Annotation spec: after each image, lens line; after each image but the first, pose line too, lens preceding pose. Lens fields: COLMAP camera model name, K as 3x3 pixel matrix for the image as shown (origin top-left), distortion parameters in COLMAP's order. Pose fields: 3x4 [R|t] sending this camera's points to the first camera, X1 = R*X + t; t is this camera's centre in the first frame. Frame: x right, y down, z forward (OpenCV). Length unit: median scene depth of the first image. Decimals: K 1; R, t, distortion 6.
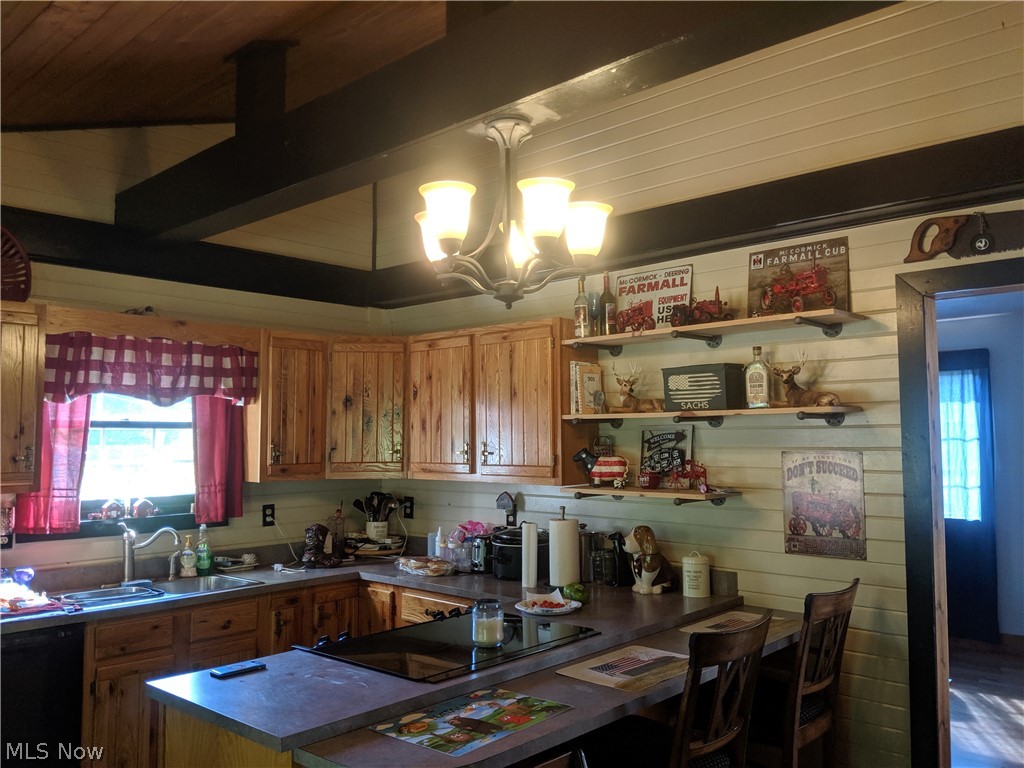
lens RADIAL K [[828.9, 0, 515.7], [0, 828.9, 383.7], [0, 0, 1]] dist [0.038652, -0.071552]
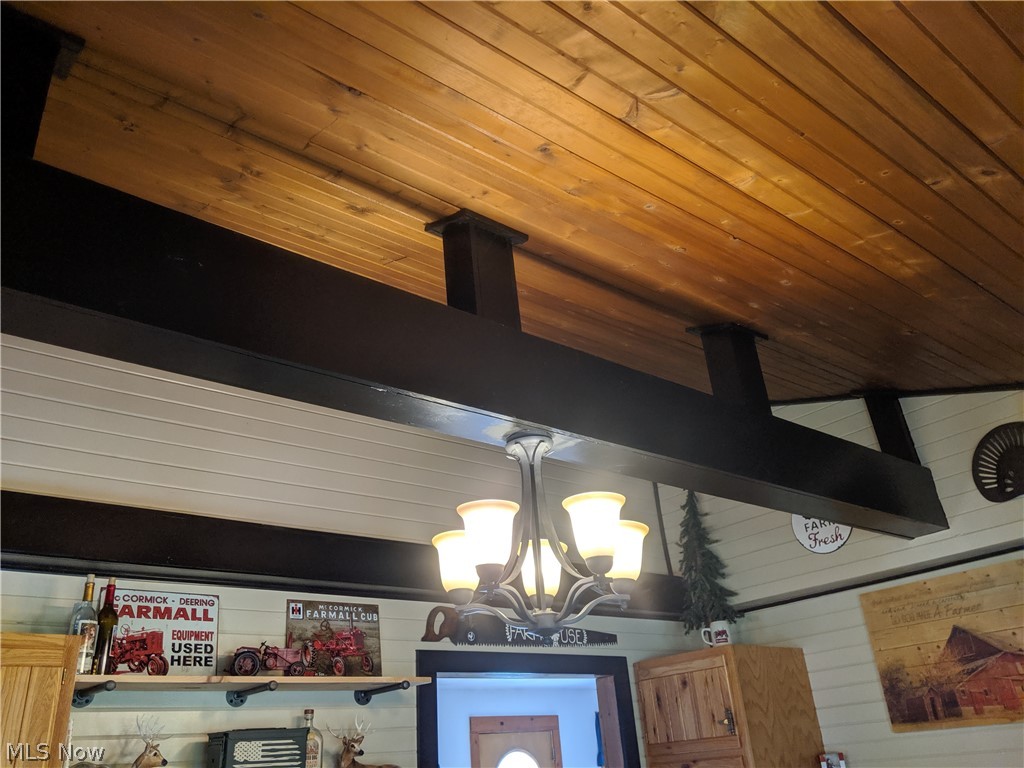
lens RADIAL K [[828.9, 0, 500.7], [0, 828.9, 361.4], [0, 0, 1]] dist [0.038652, -0.071552]
pose [[0.130841, 0.439418, 0.888703, -0.664887], [0.003694, 0.896187, -0.443662, 0.019134], [-0.991396, 0.061332, 0.115635, 0.677710]]
